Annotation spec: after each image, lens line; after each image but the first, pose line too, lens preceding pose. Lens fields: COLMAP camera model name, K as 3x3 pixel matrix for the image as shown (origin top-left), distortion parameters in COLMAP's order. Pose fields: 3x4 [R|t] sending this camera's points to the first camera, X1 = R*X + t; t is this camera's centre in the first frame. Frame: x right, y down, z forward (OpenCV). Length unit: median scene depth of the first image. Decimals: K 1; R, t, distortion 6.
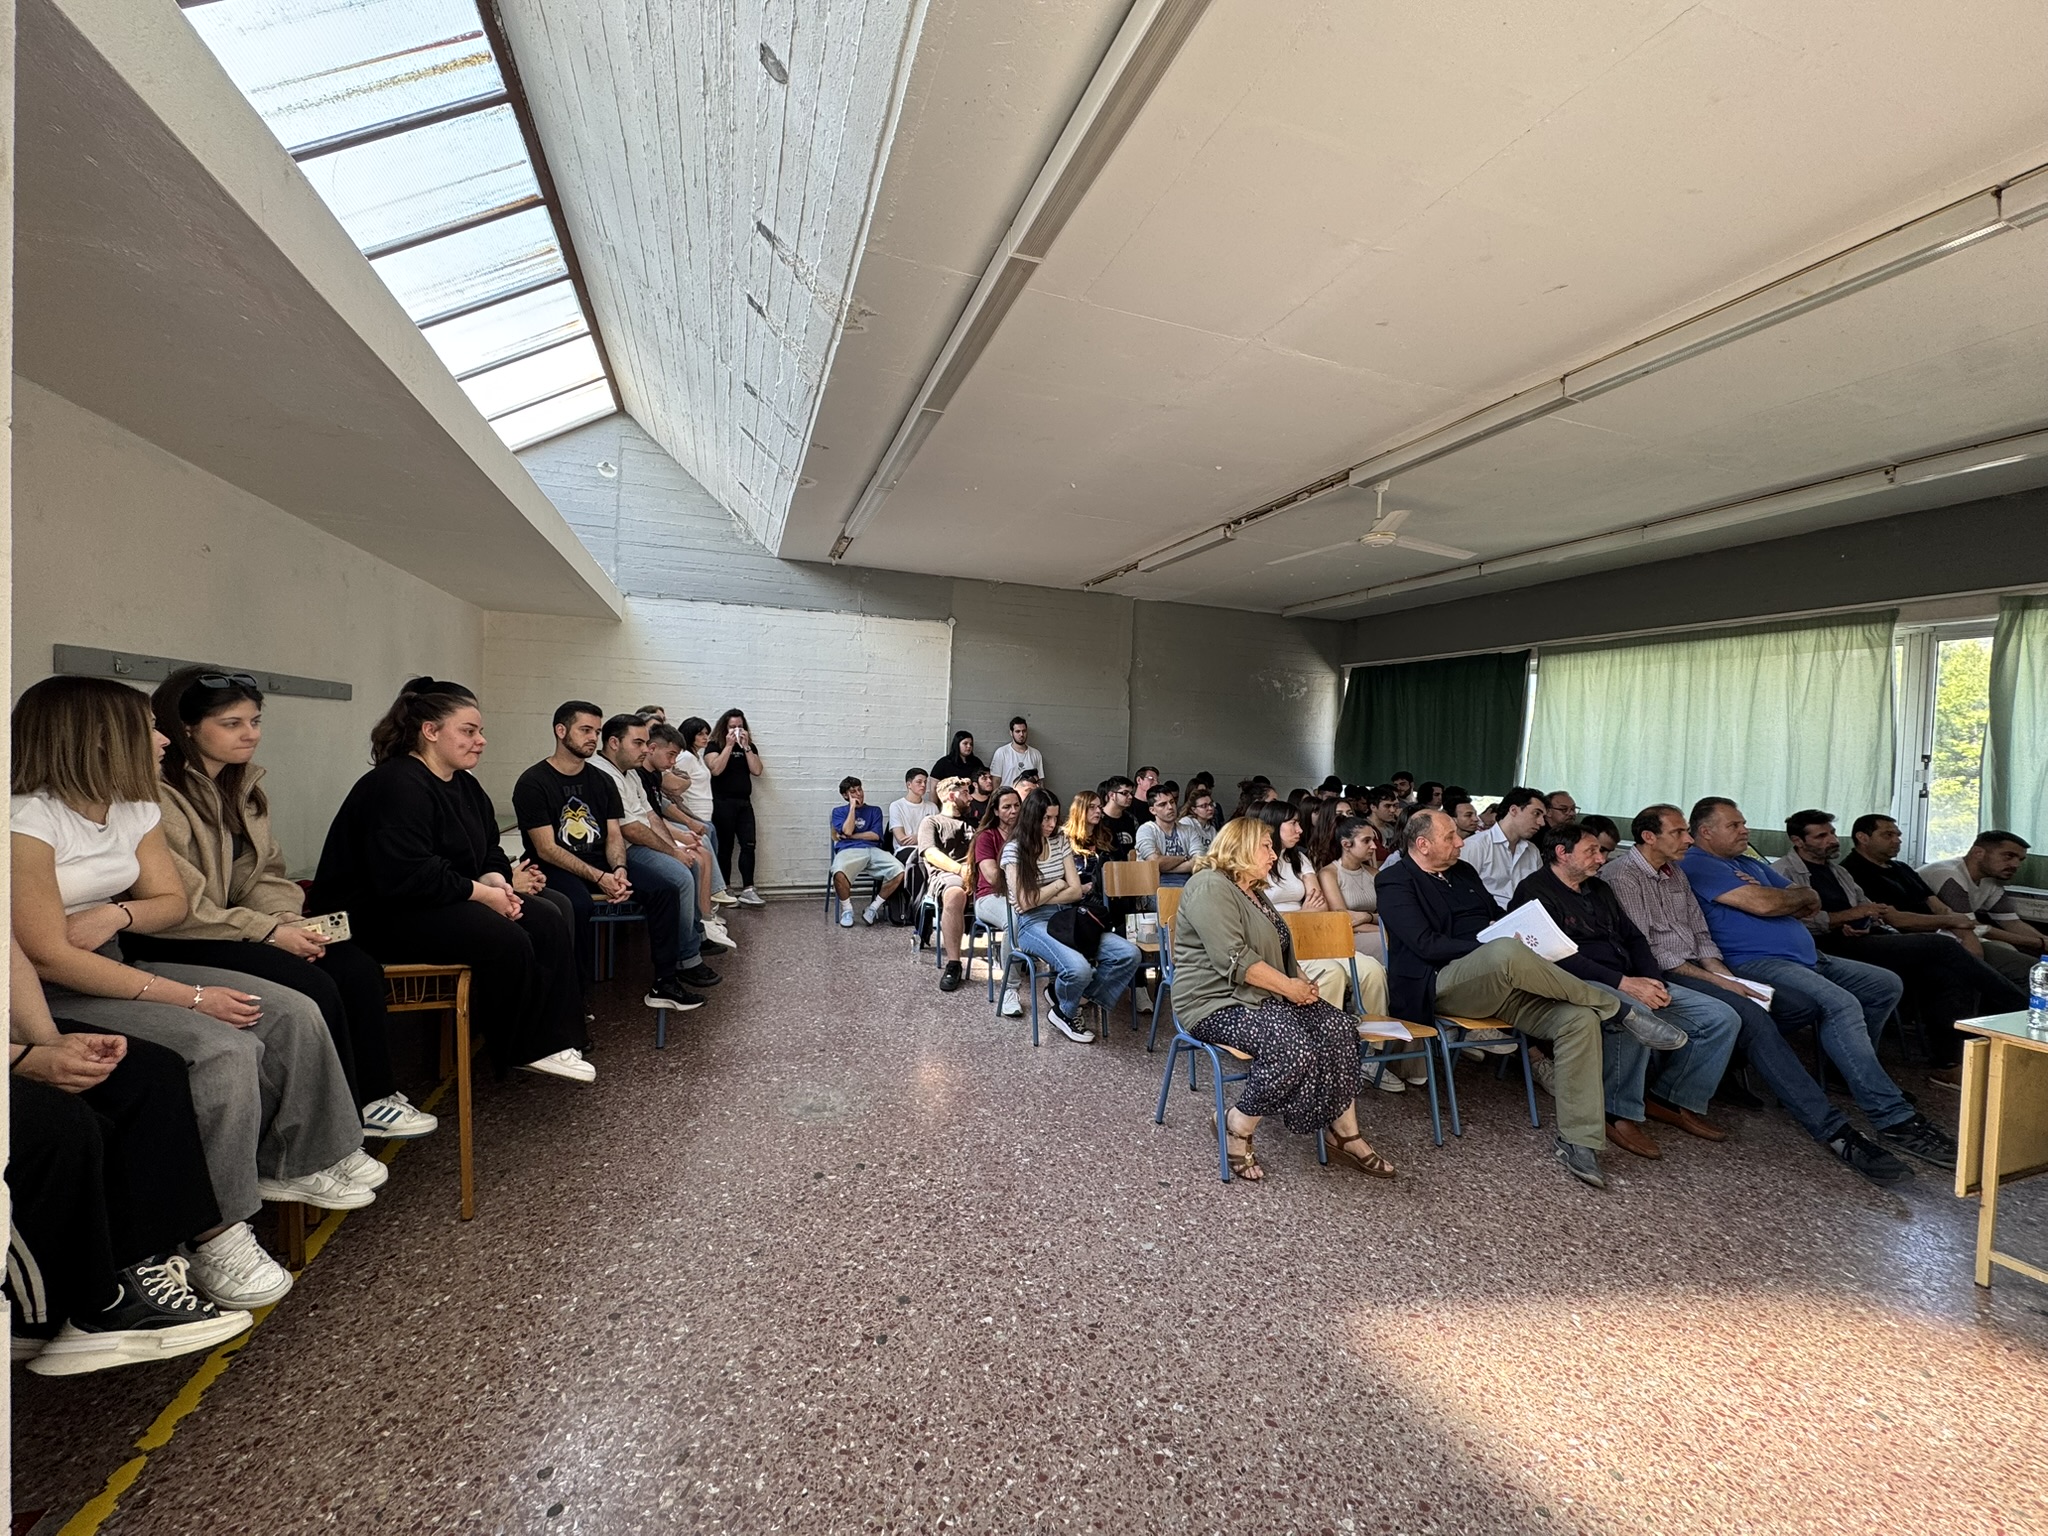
lens RADIAL K [[815.0, 0, 1025.3], [0, 815.0, 773.7], [0, 0, 1]] dist [-0.013598, 0.001555]
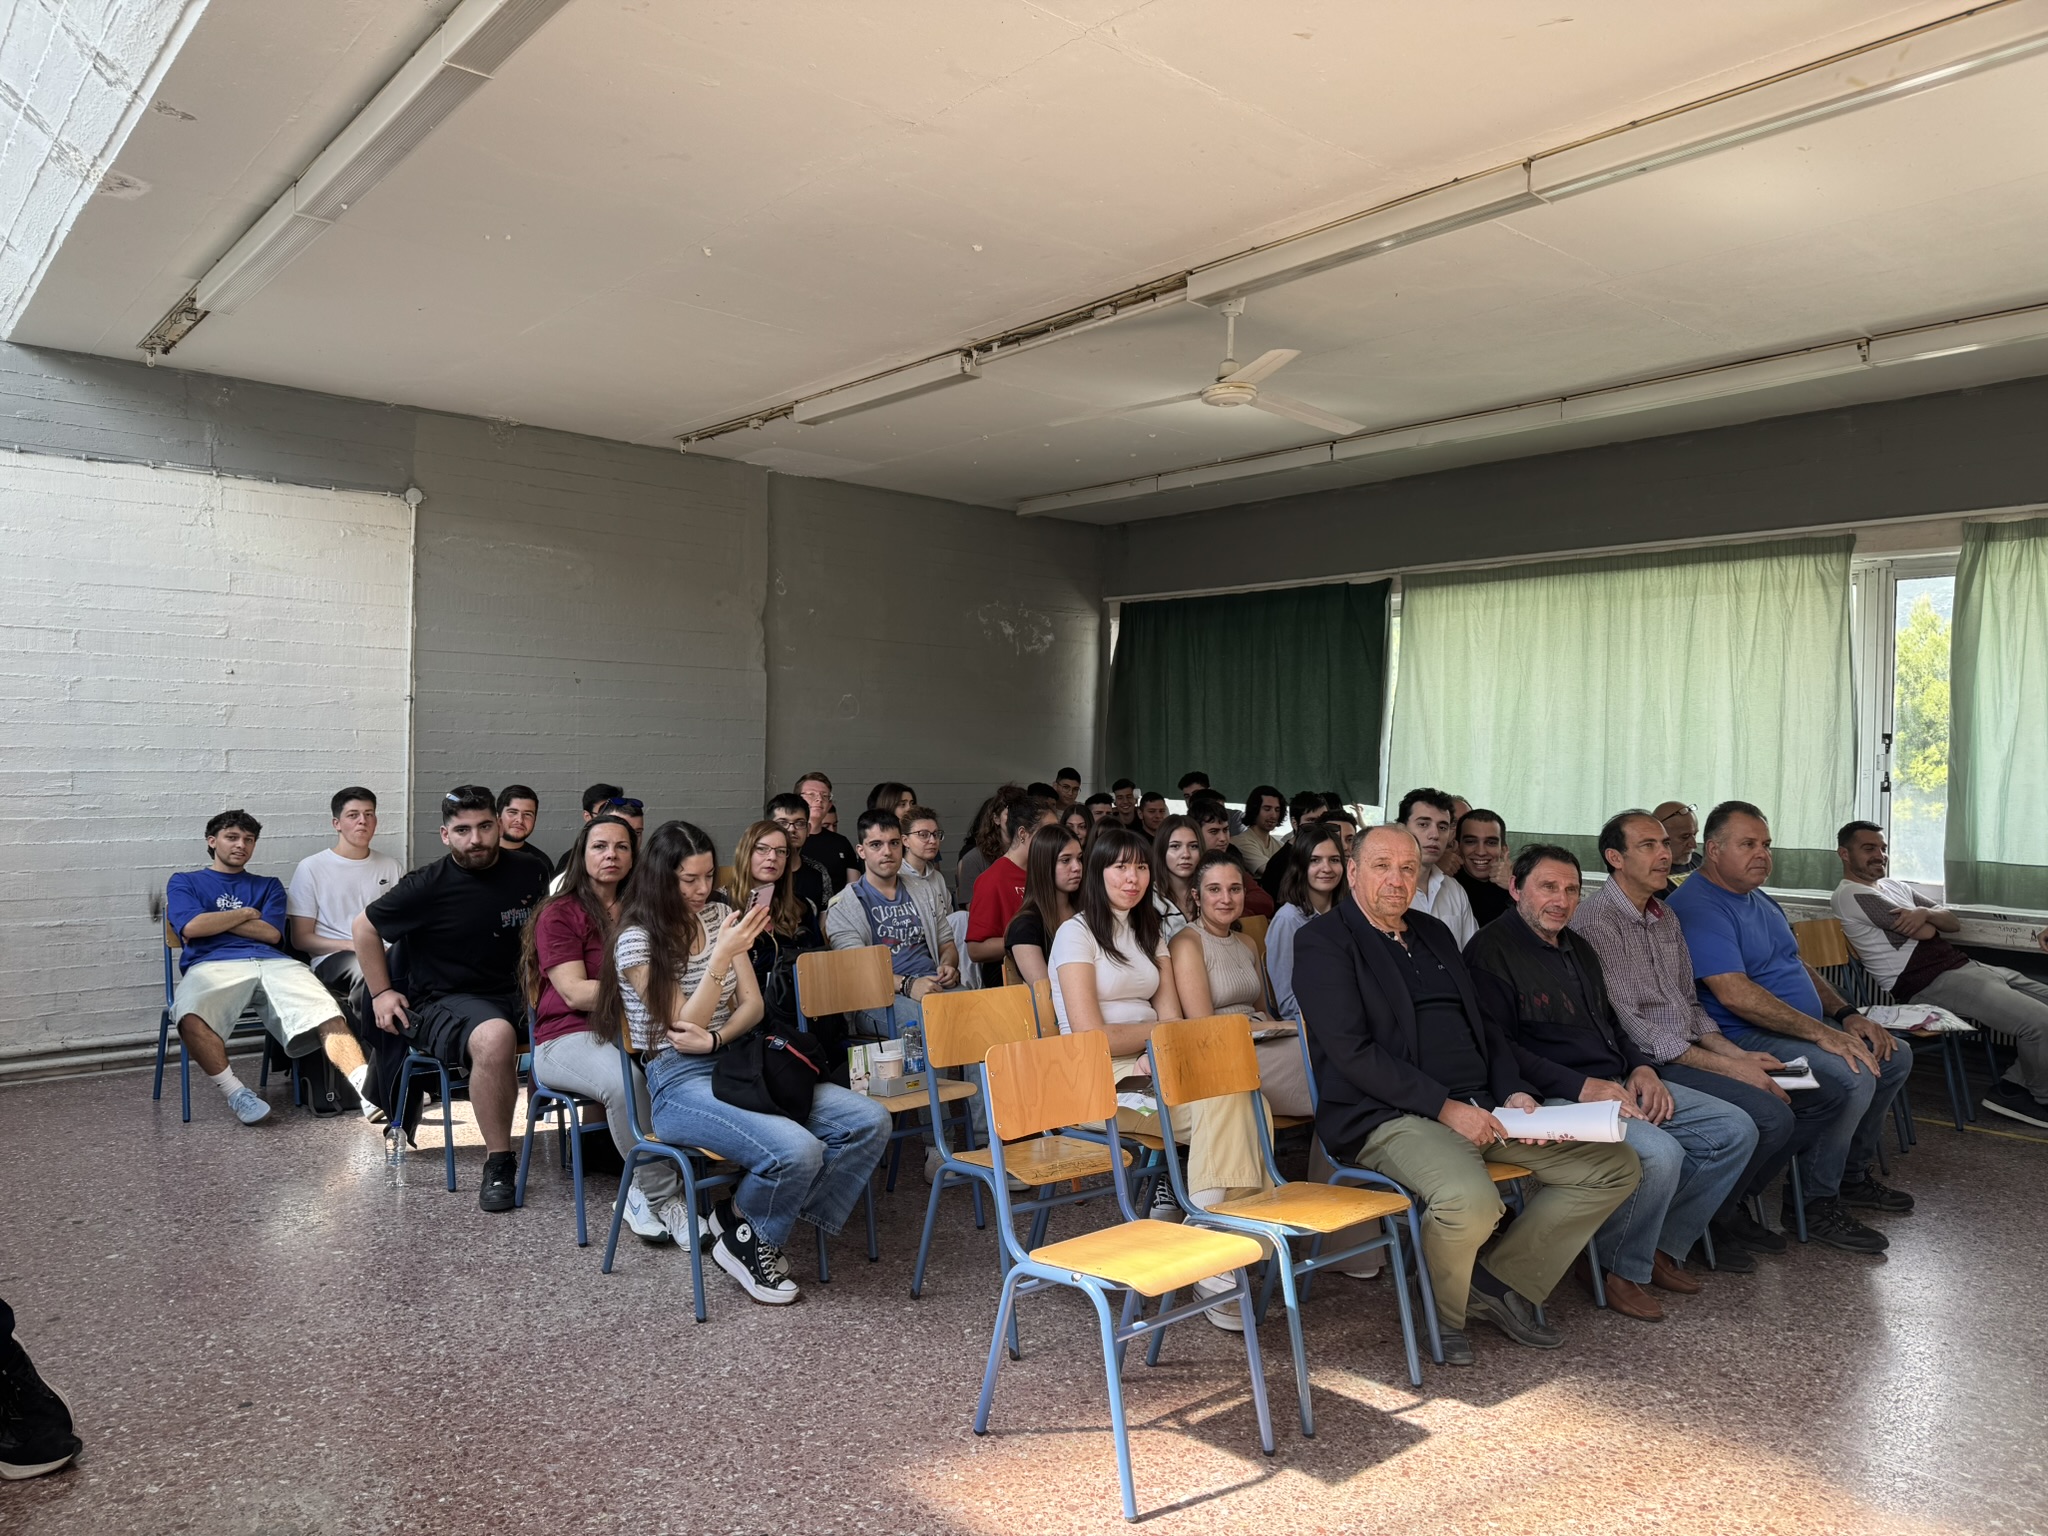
lens RADIAL K [[1426.6, 0, 1010.5], [0, 1426.6, 752.7], [0, 0, 1]] dist [0.027627, -0.041379]
pose [[0.933417, -0.018484, 0.358316, -0.099171], [0.025863, 0.999540, -0.015814, -0.005202], [-0.357859, 0.024028, 0.933466, 0.057831]]
